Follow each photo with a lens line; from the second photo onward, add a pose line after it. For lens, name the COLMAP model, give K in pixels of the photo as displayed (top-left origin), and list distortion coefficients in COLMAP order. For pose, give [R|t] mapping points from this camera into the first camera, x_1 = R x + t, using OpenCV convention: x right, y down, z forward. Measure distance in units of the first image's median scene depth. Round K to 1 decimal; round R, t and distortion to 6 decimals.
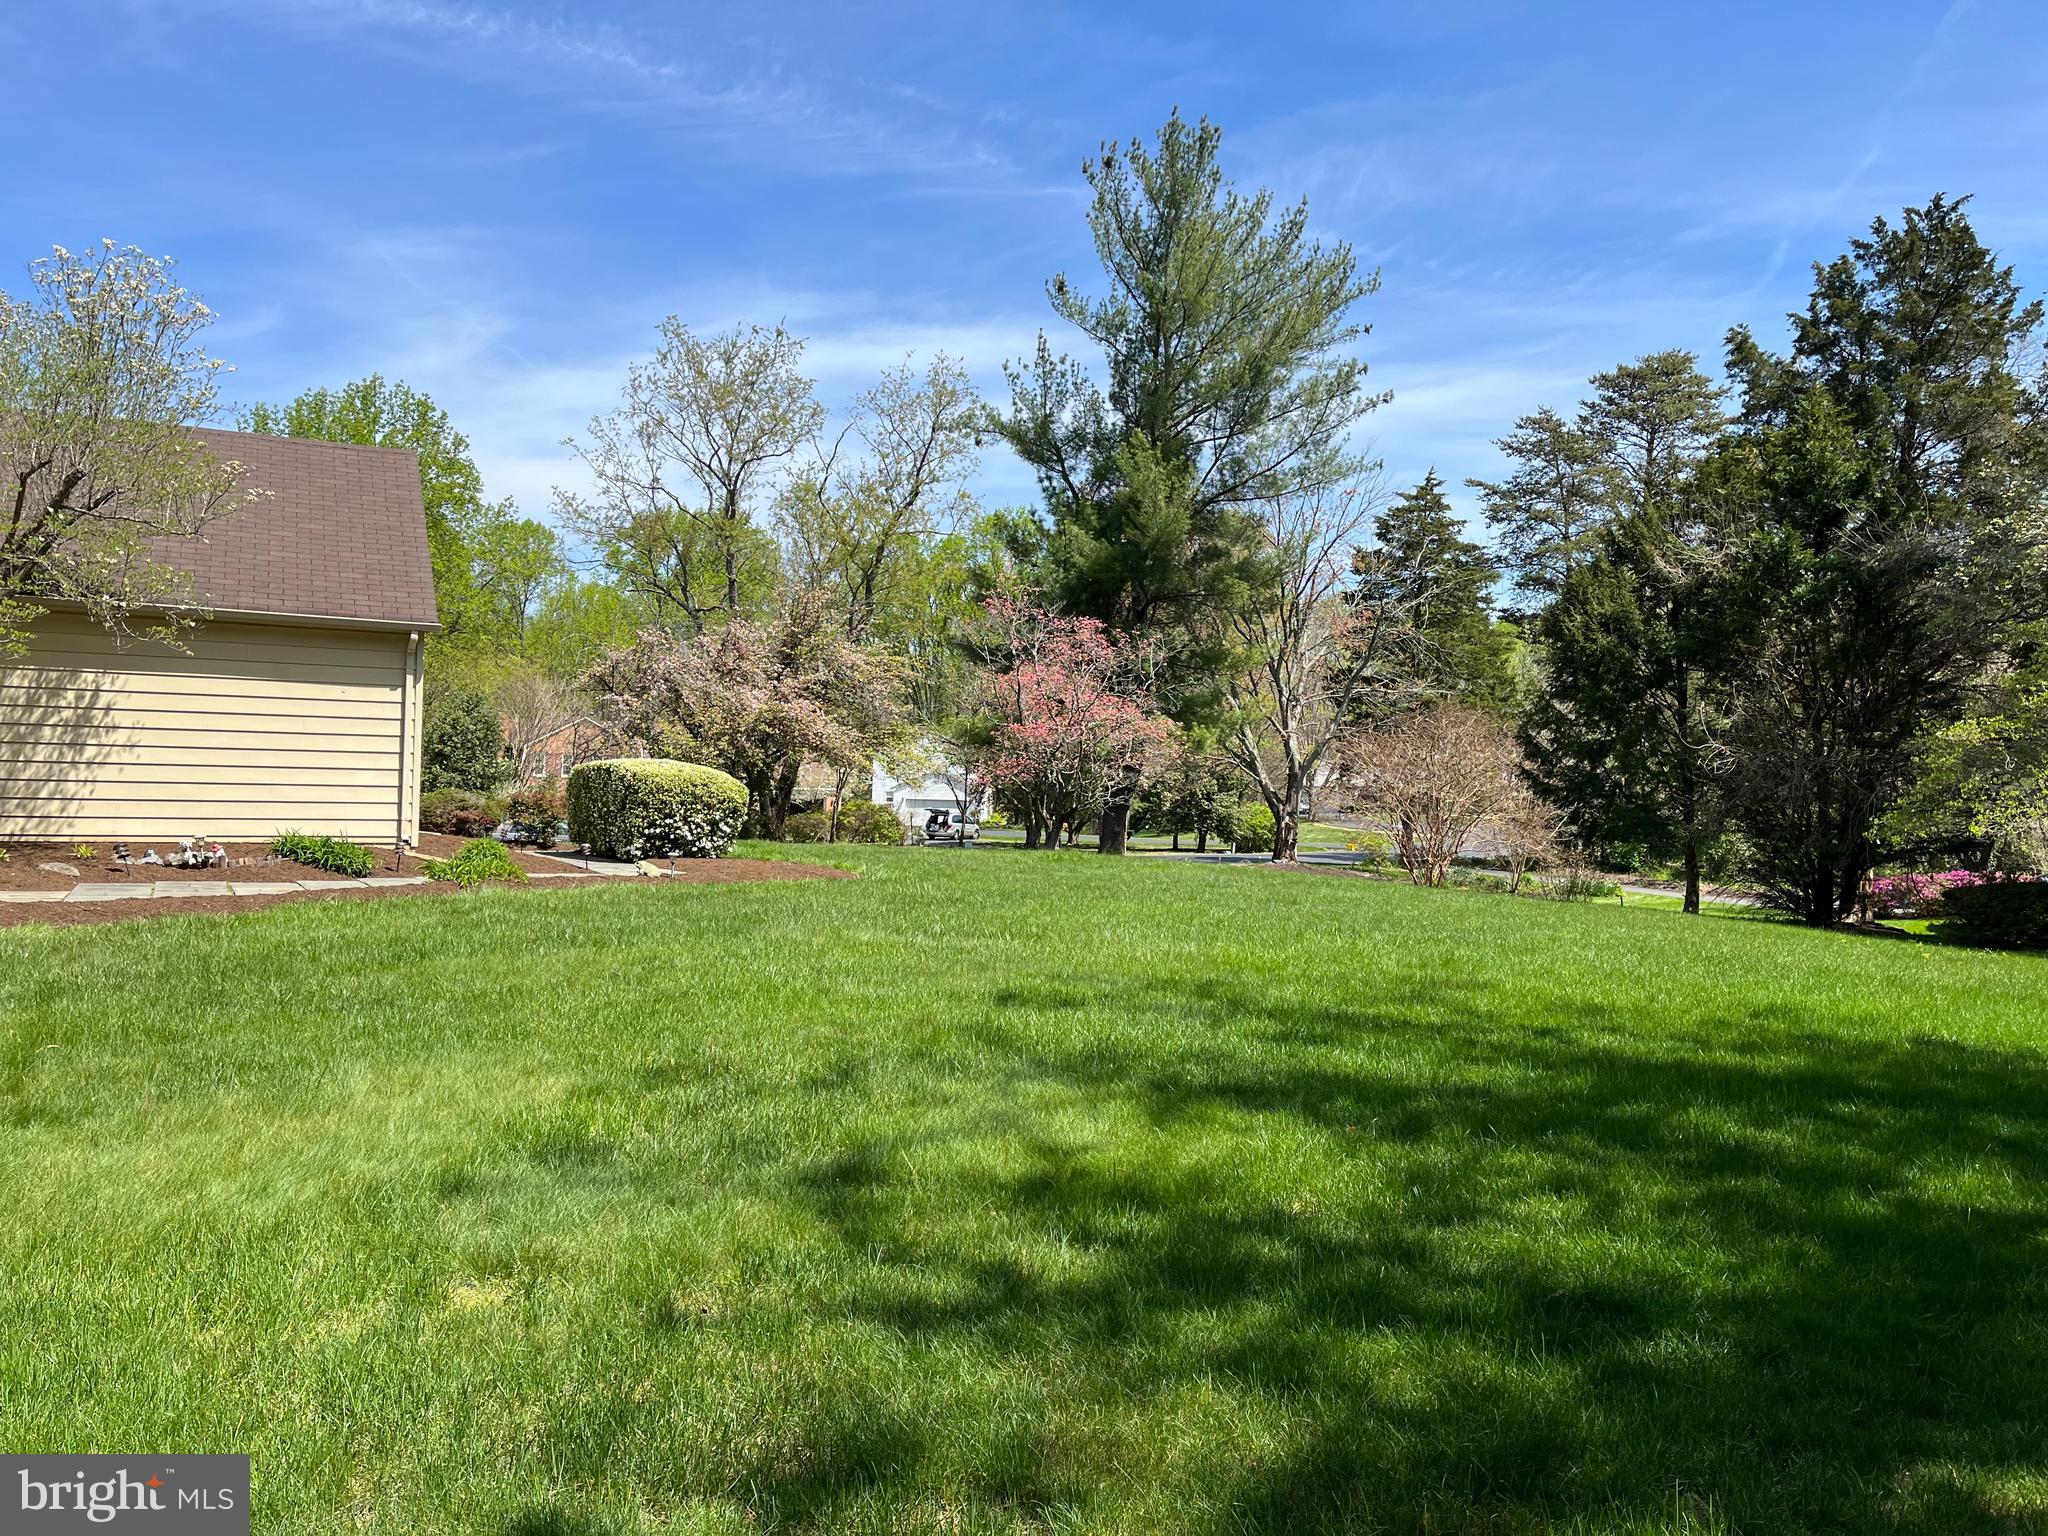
lens RADIAL K [[1518.7, 0, 1033.9], [0, 1518.7, 774.9], [0, 0, 1]] dist [0.084357, -0.111766]
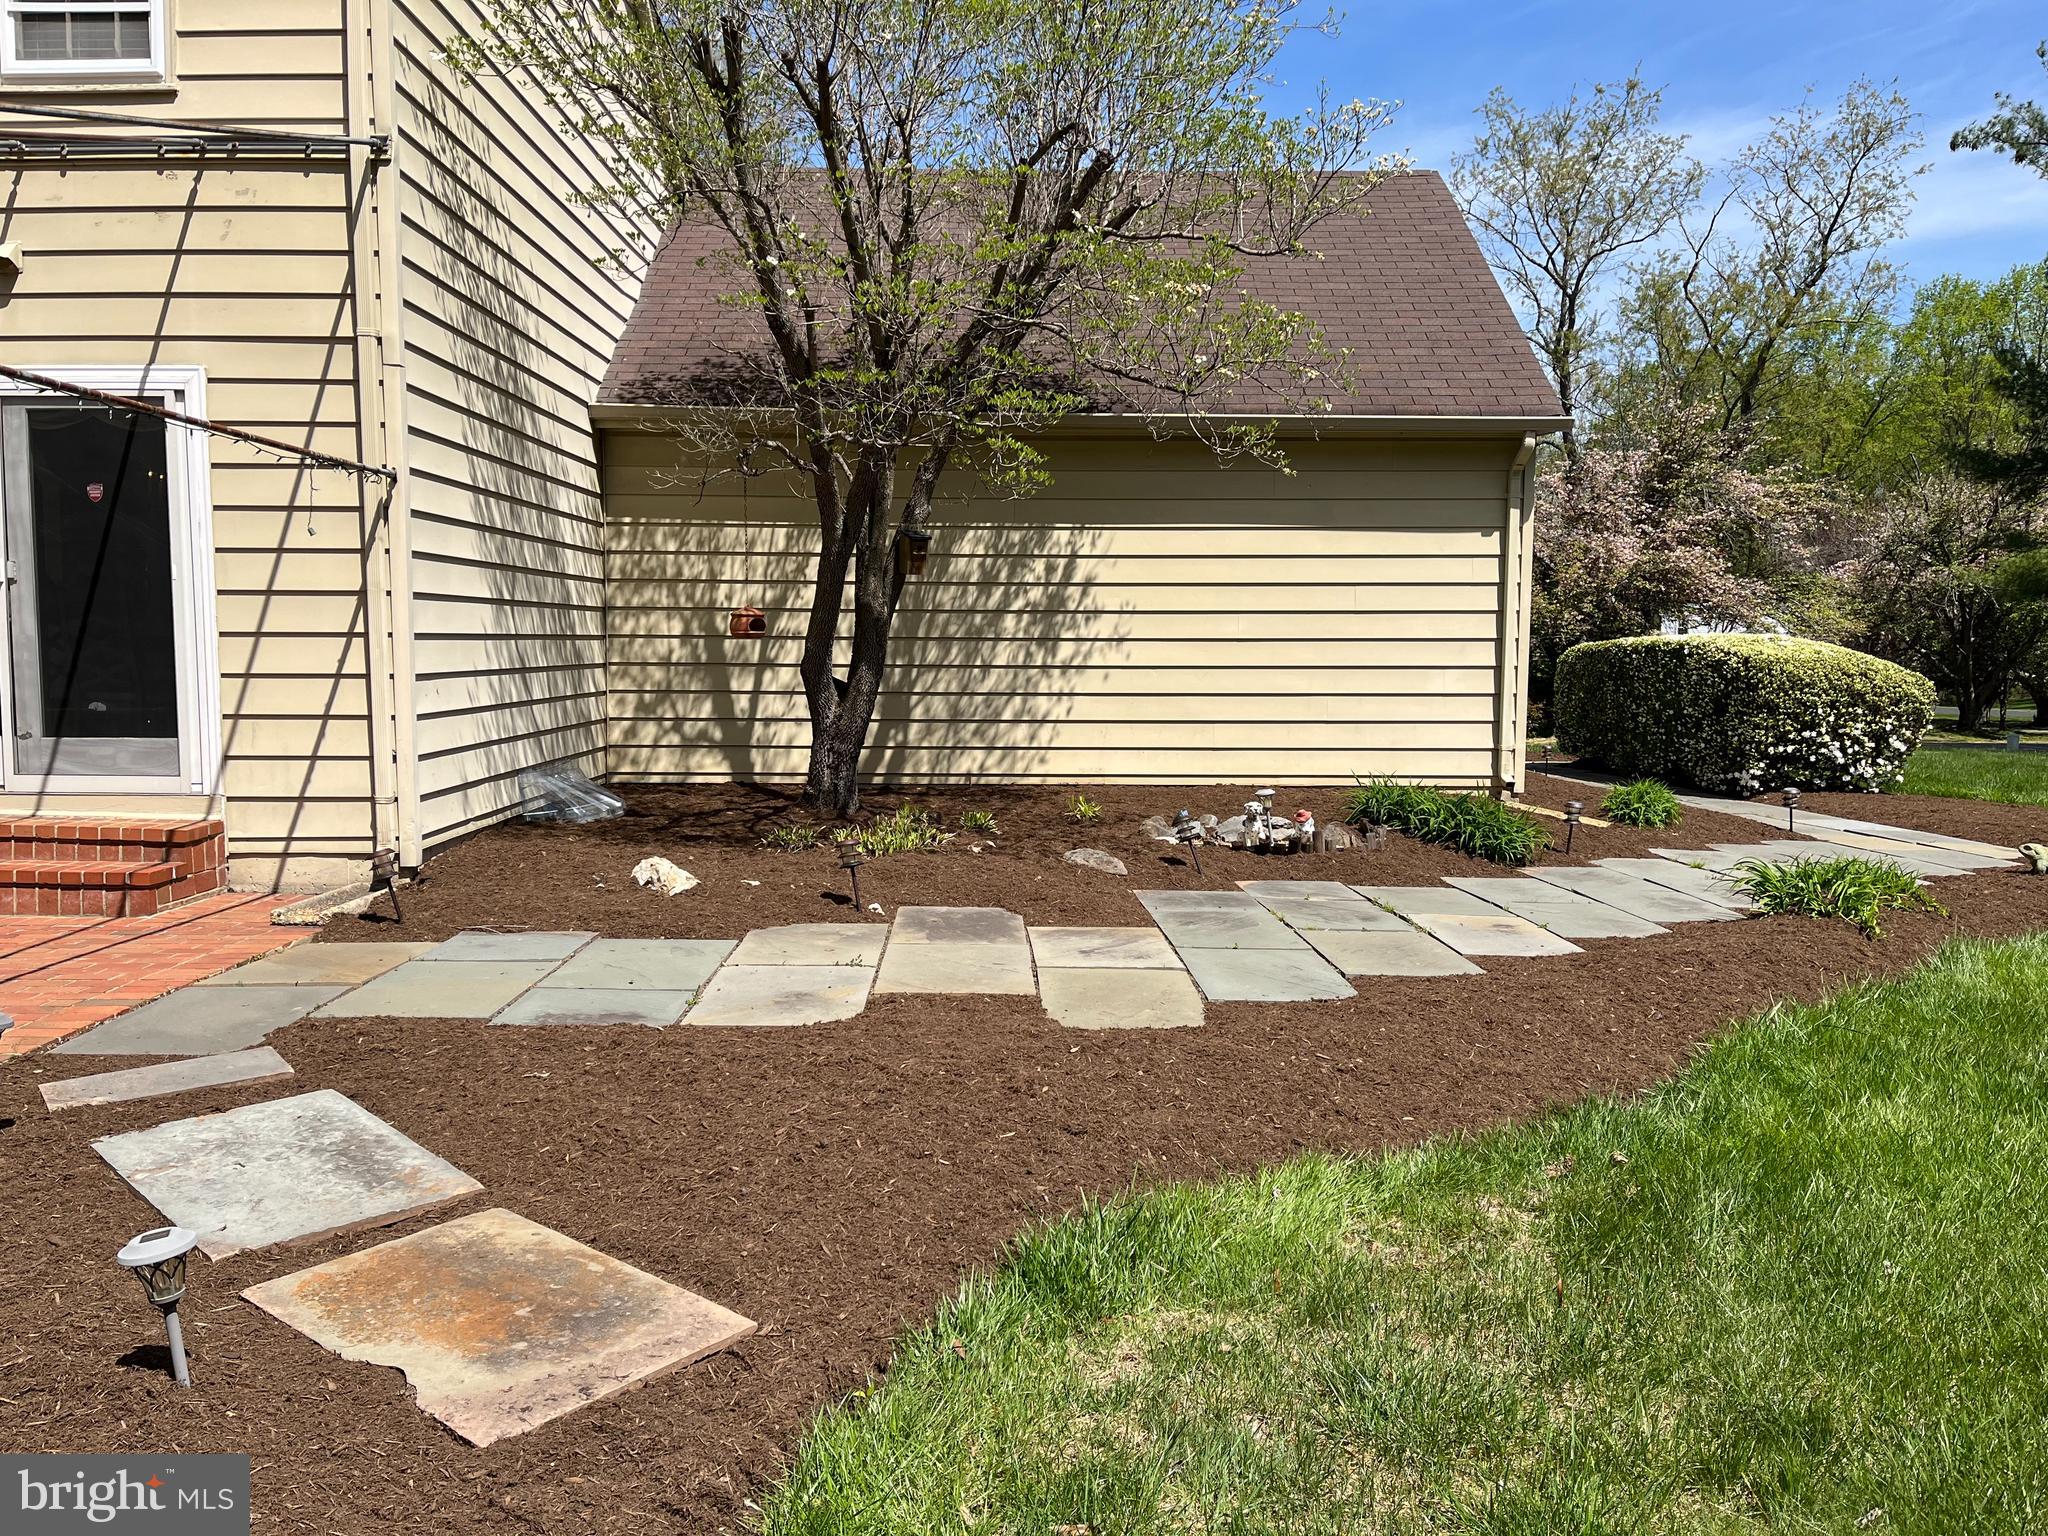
lens RADIAL K [[1518.7, 0, 1033.9], [0, 1518.7, 774.9], [0, 0, 1]] dist [0.084357, -0.111766]
pose [[0.900314, 0.017903, -0.434874, -0.314118], [0.020736, 0.996255, 0.083943, -0.015531], [0.434748, -0.084592, 0.896570, 0.373308]]
